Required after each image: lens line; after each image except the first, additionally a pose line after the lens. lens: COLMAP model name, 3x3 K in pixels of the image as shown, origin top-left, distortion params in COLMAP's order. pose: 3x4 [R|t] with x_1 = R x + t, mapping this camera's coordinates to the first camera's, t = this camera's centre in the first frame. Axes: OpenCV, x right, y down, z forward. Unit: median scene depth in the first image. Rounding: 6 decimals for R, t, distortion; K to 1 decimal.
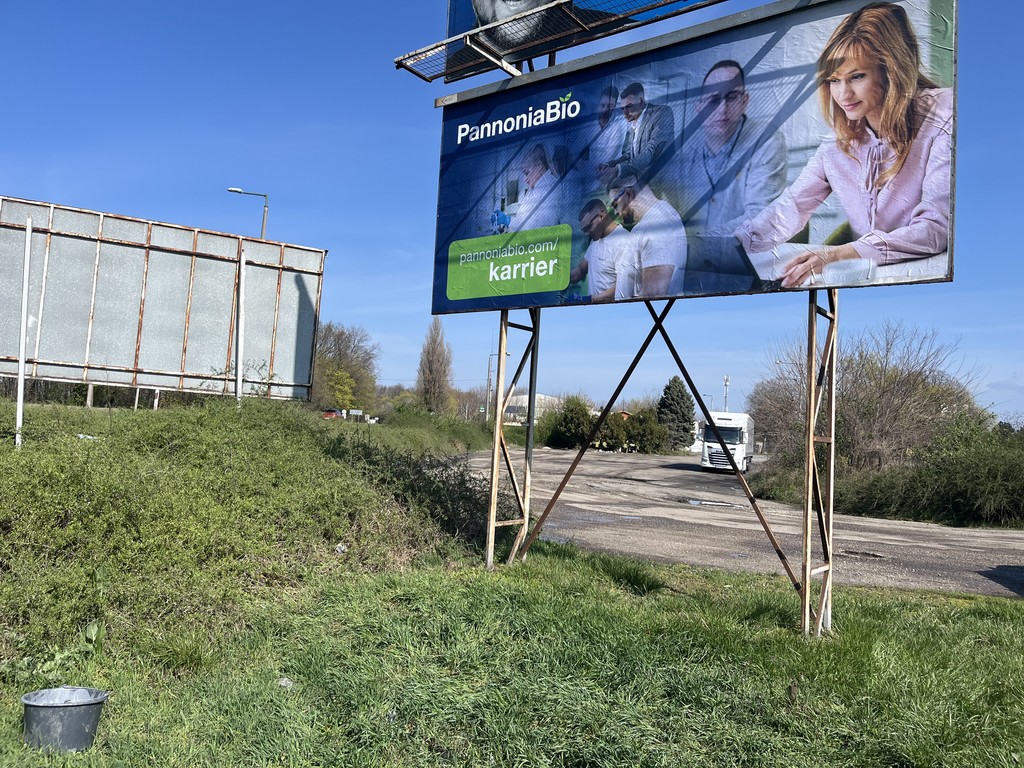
lens RADIAL K [[788.5, 0, 512.0], [0, 788.5, 384.0], [0, 0, 1]] dist [0.053854, -0.078539]
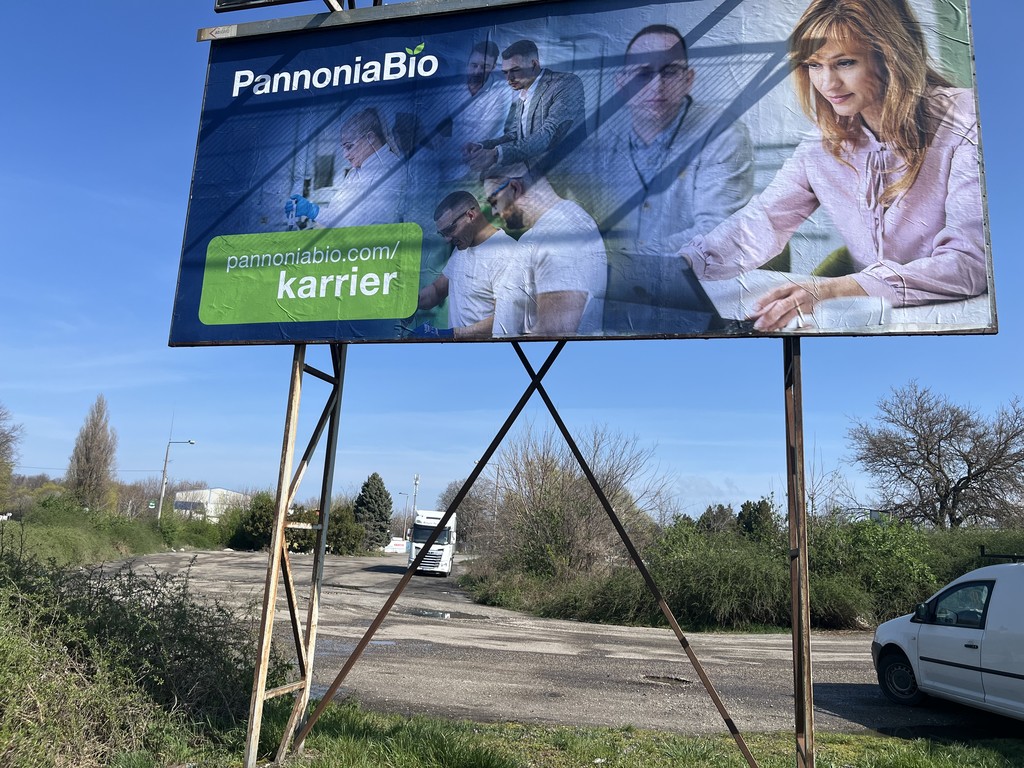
lens RADIAL K [[788.5, 0, 512.0], [0, 788.5, 384.0], [0, 0, 1]] dist [0.053854, -0.078539]
pose [[0.924967, 0.073158, 0.372939, -0.097756], [-0.026803, 0.991412, -0.128002, 0.016955], [-0.379100, 0.108402, 0.918984, 0.383990]]
